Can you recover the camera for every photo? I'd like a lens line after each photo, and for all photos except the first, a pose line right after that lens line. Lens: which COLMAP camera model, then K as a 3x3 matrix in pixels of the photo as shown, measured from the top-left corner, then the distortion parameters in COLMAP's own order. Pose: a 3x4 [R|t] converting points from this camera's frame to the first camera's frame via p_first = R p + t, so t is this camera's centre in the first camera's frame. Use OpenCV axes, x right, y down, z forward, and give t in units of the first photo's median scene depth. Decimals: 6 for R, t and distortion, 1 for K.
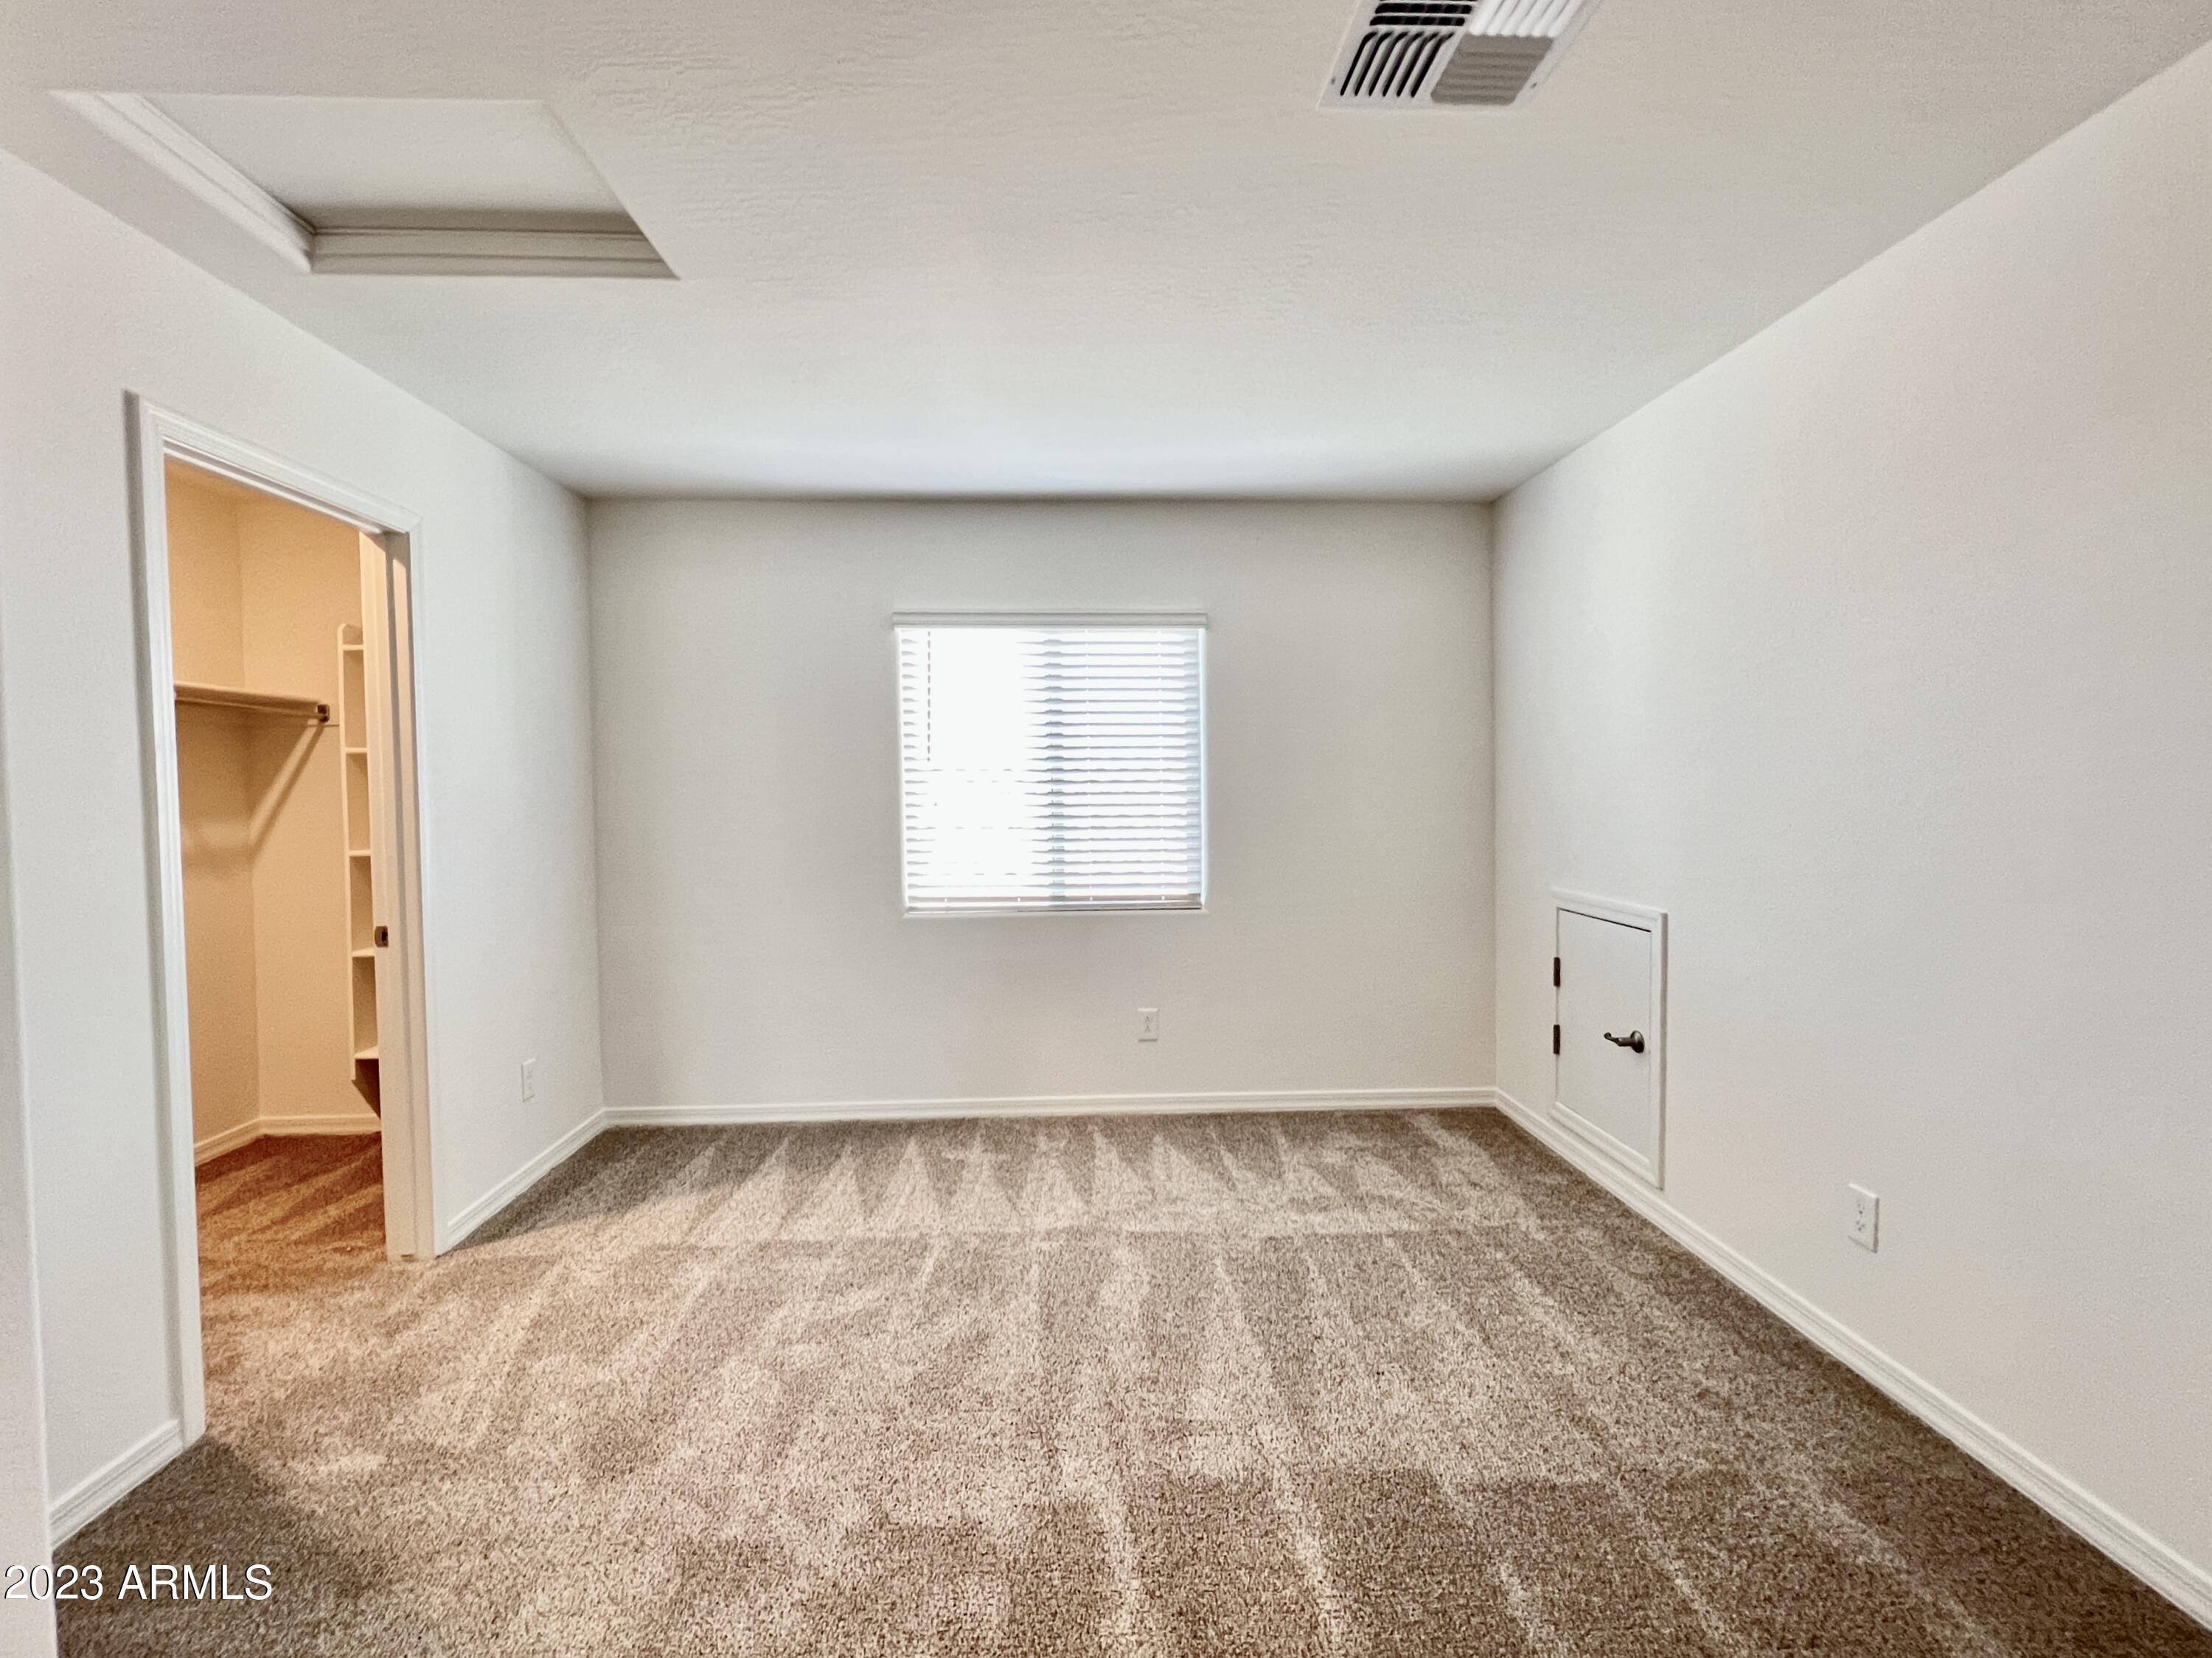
lens RADIAL K [[957.5, 0, 1106.0], [0, 957.5, 829.0], [0, 0, 1]] dist [0.000601, 0.000137]
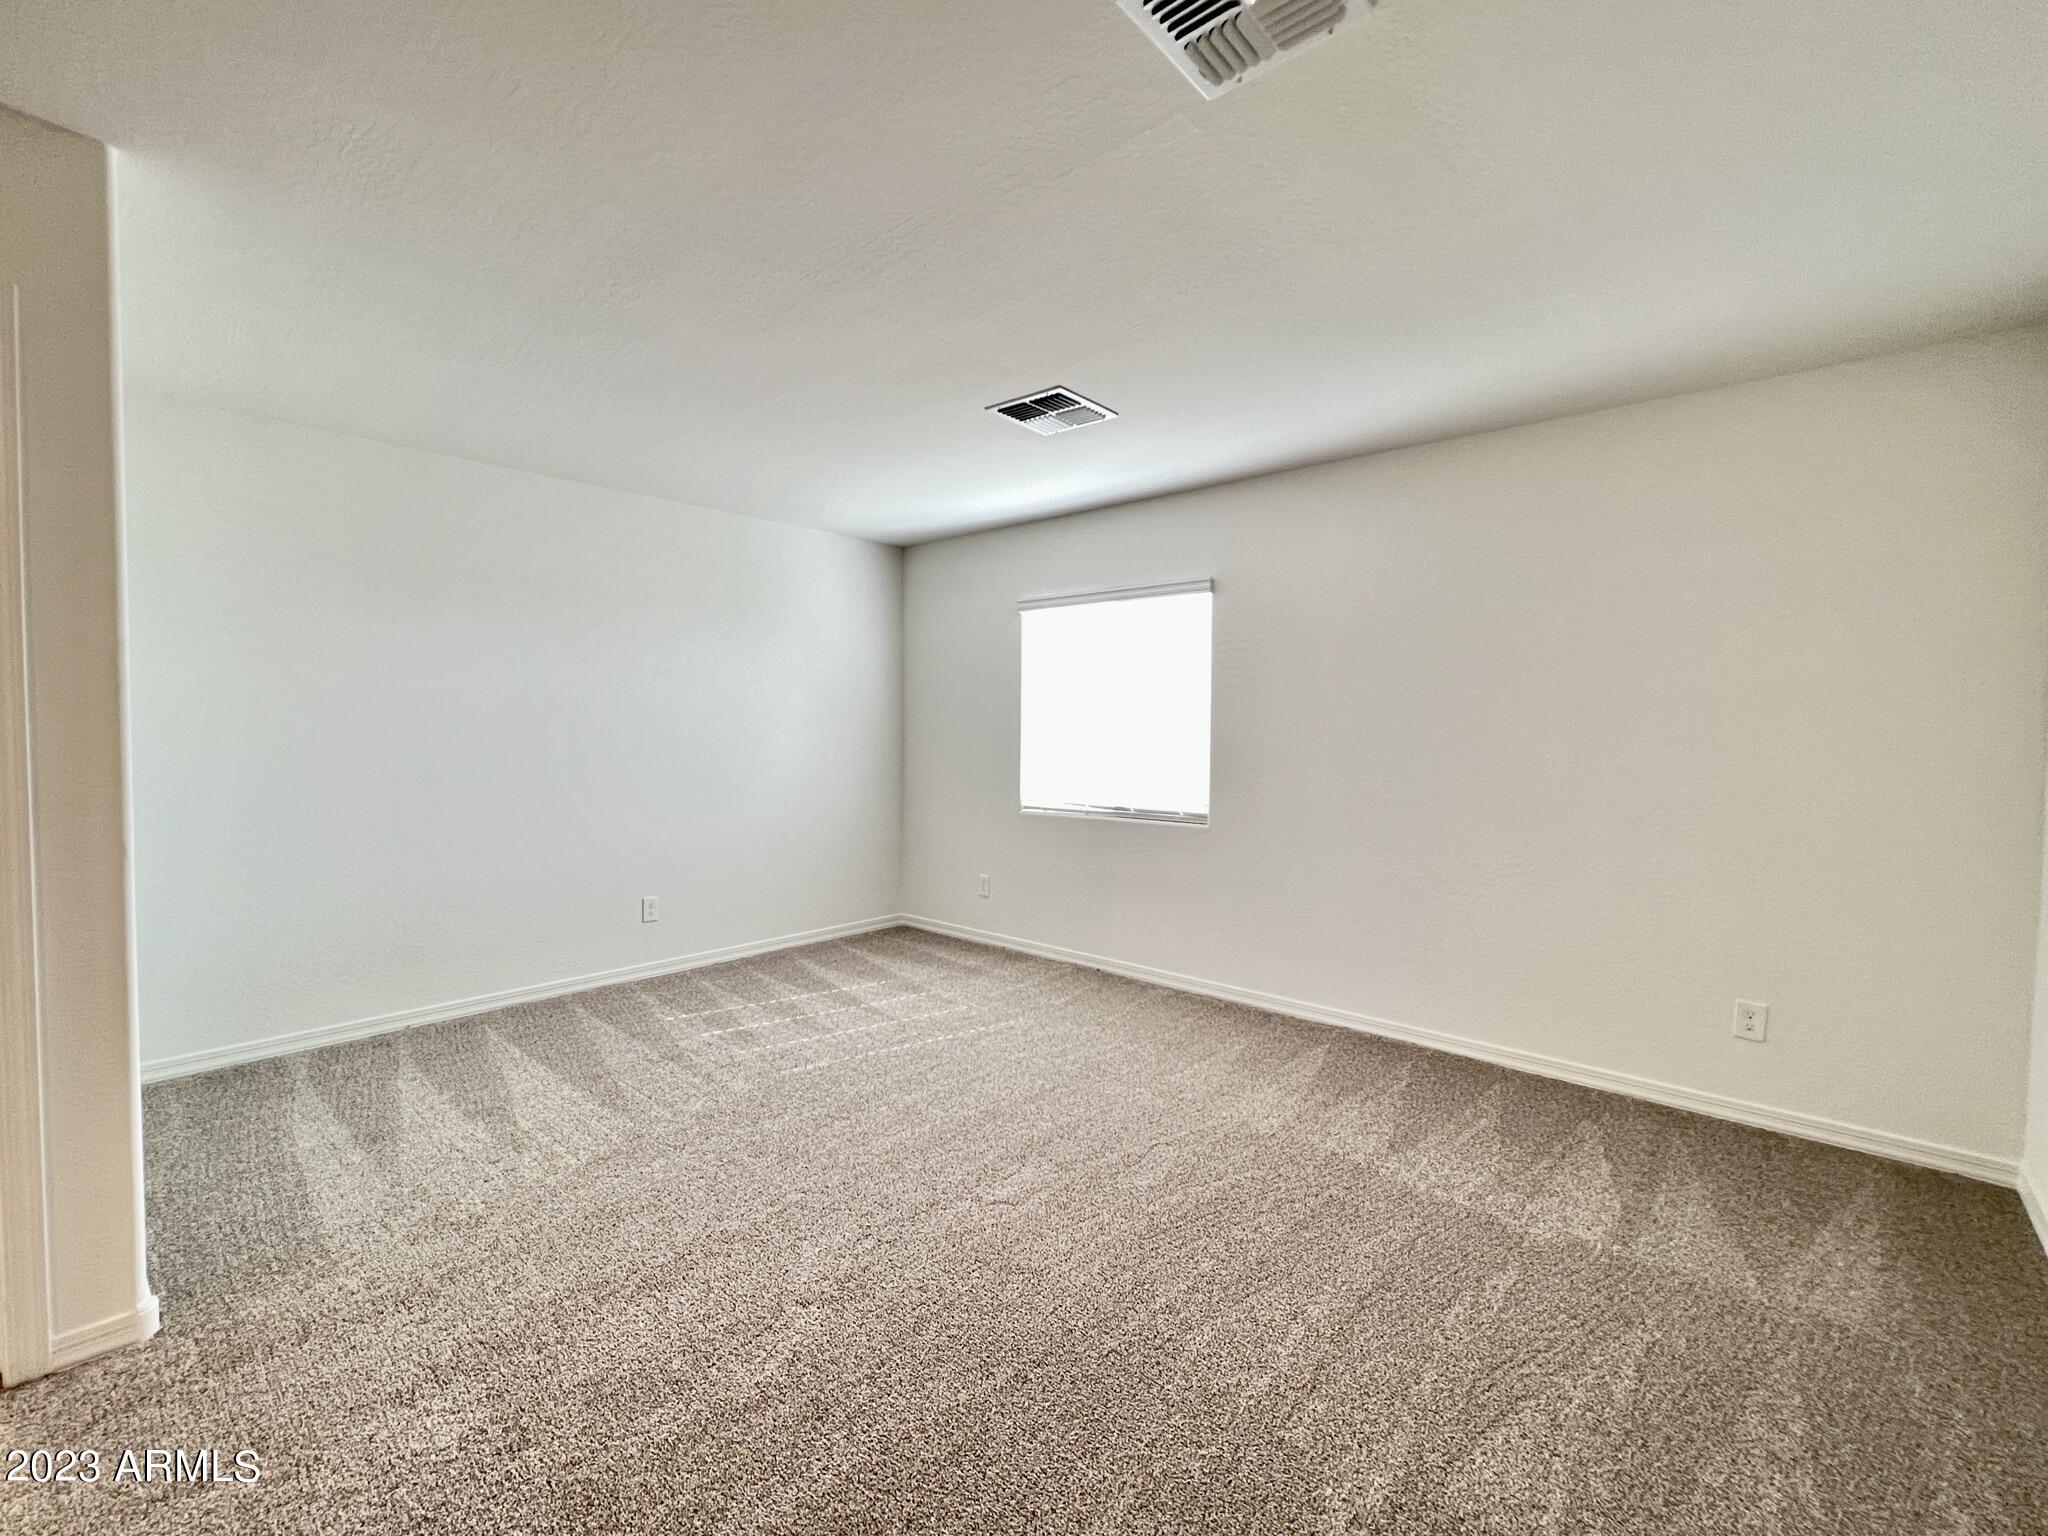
lens RADIAL K [[886.6, 0, 1024.0], [0, 886.6, 768.0], [0, 0, 1]] dist [0.000601, 0.000137]
pose [[0.710829, 0.058849, -0.700899, 0.726604], [-0.047126, 0.998239, 0.036021, -0.019068], [0.701785, 0.007426, 0.712350, 0.046037]]
